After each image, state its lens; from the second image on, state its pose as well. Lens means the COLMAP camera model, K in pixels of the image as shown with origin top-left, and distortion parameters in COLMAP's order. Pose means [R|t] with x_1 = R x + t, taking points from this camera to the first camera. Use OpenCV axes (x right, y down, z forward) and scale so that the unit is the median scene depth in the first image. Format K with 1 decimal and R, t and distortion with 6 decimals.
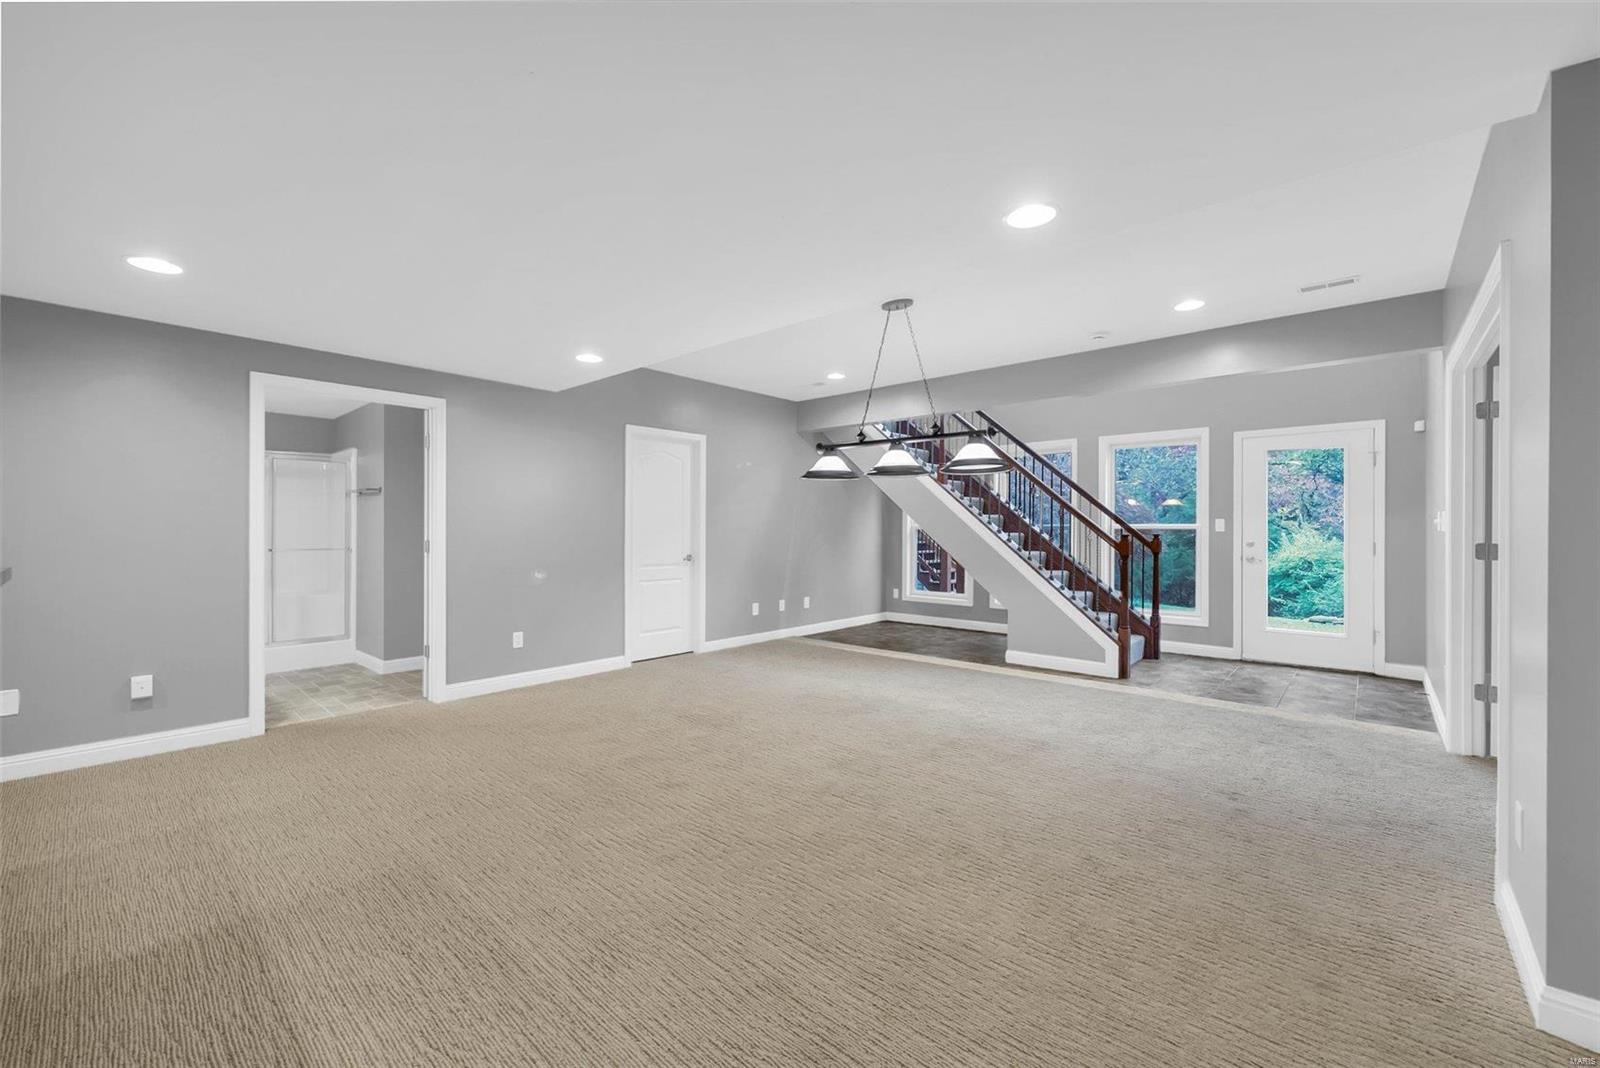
lens RADIAL K [[643.6, 0, 800.0], [0, 643.6, 534.0], [0, 0, 1]] dist [-0.001415, -0.000264]
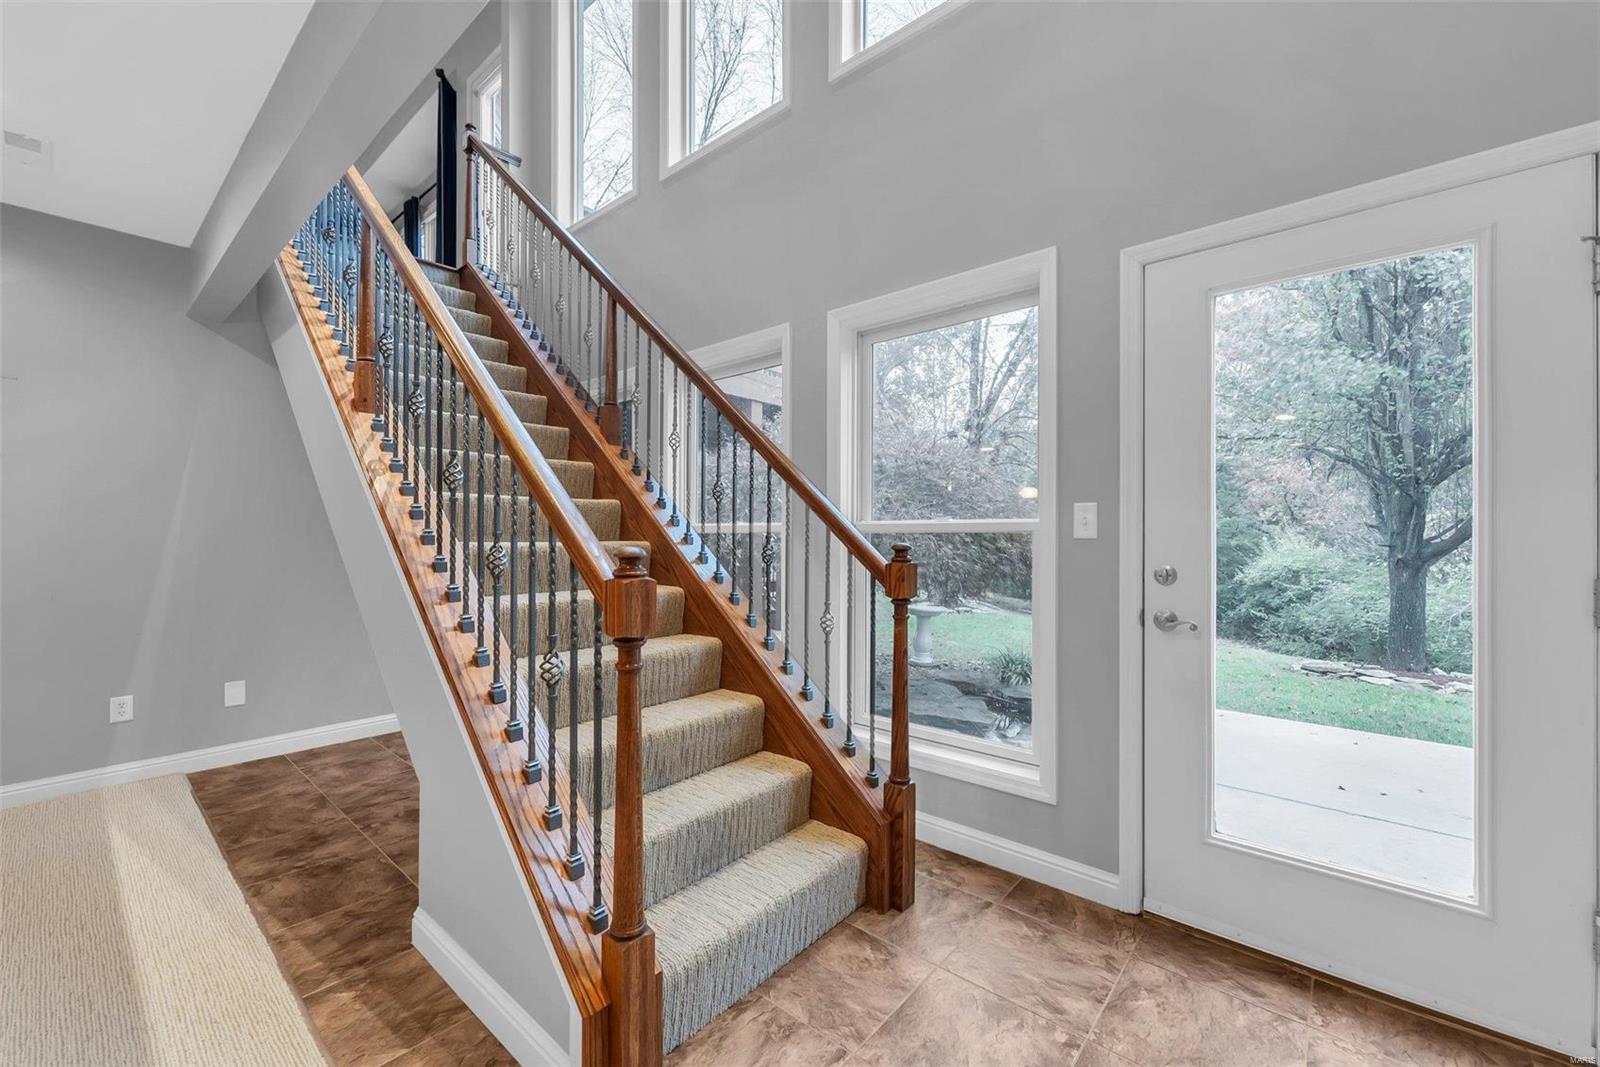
lens RADIAL K [[643.6, 0, 800.0], [0, 643.6, 533.5], [0, 0, 1]] dist [-0.001415, -0.000264]
pose [[0.999825, 0.002232, 0.018595, 0.485985], [-0.002123, 0.999980, -0.005881, -0.003837], [-0.018608, 0.005840, 0.999810, 0.644686]]
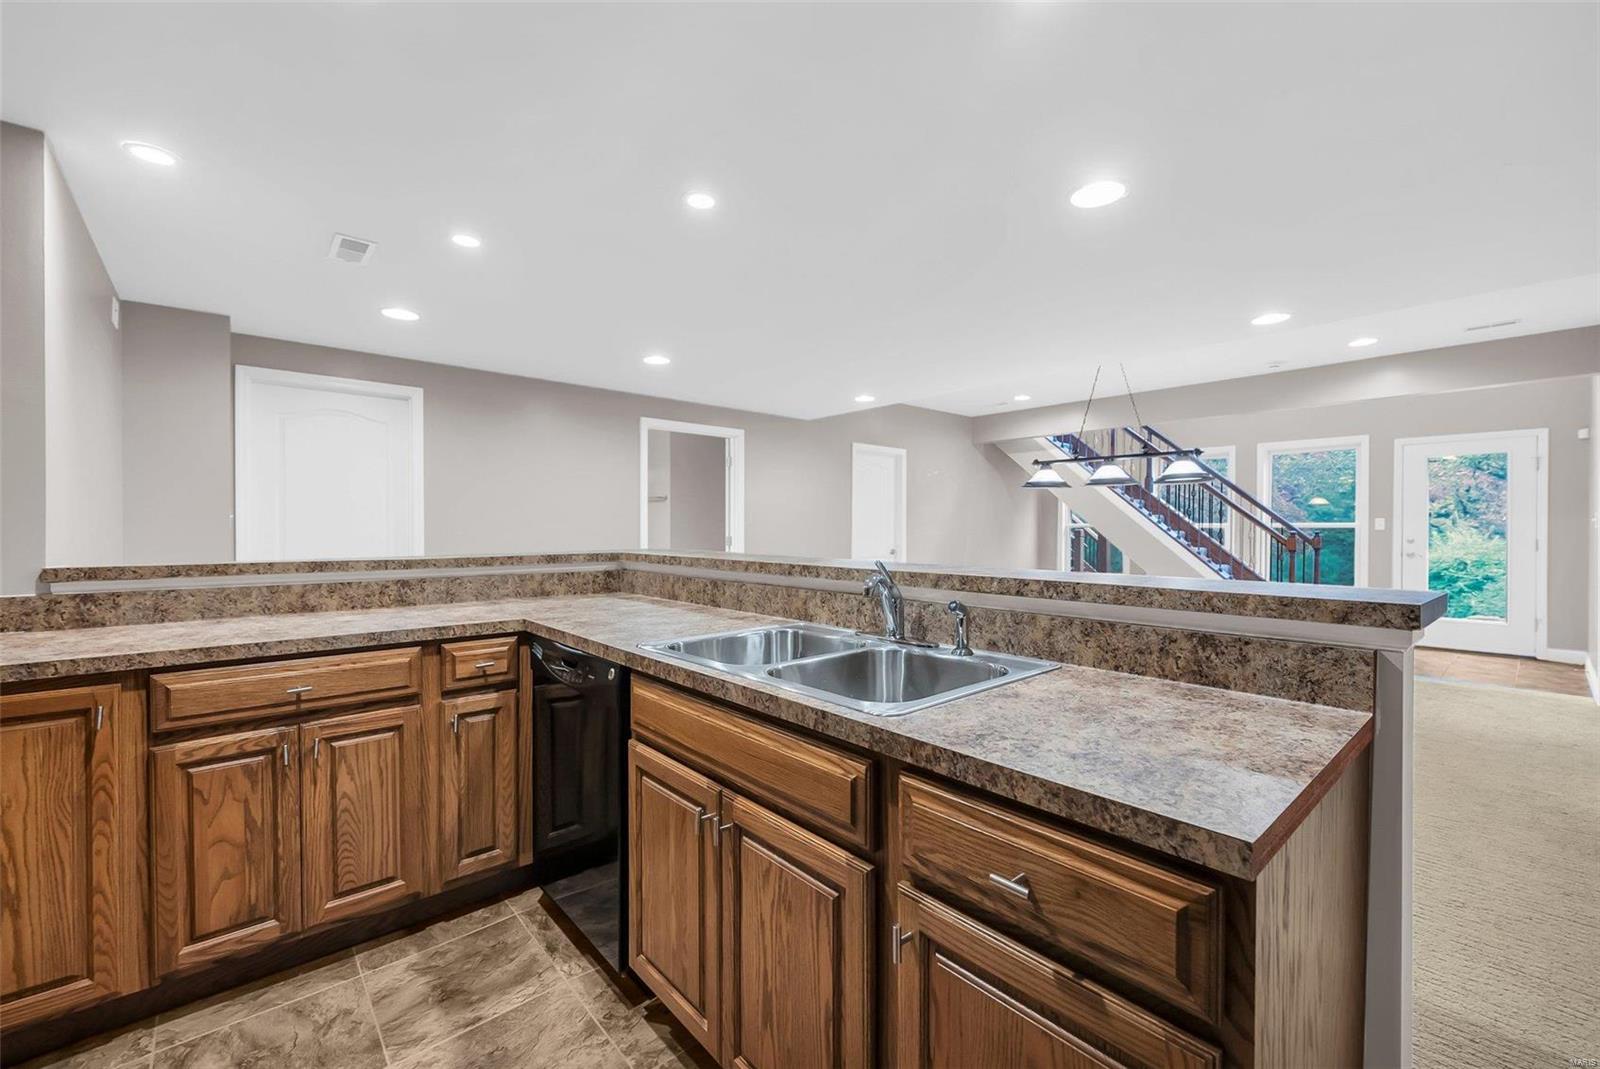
lens RADIAL K [[655.2, 0, 801.3], [0, 655.2, 538.1], [0, 0, 1]] dist [-0.001064, -0.000032]
pose [[0.992563, 0.000313, -0.121728, -0.191757], [0.000621, 0.999971, 0.007636, 0.001569], [0.121727, -0.007655, 0.992534, -0.230780]]
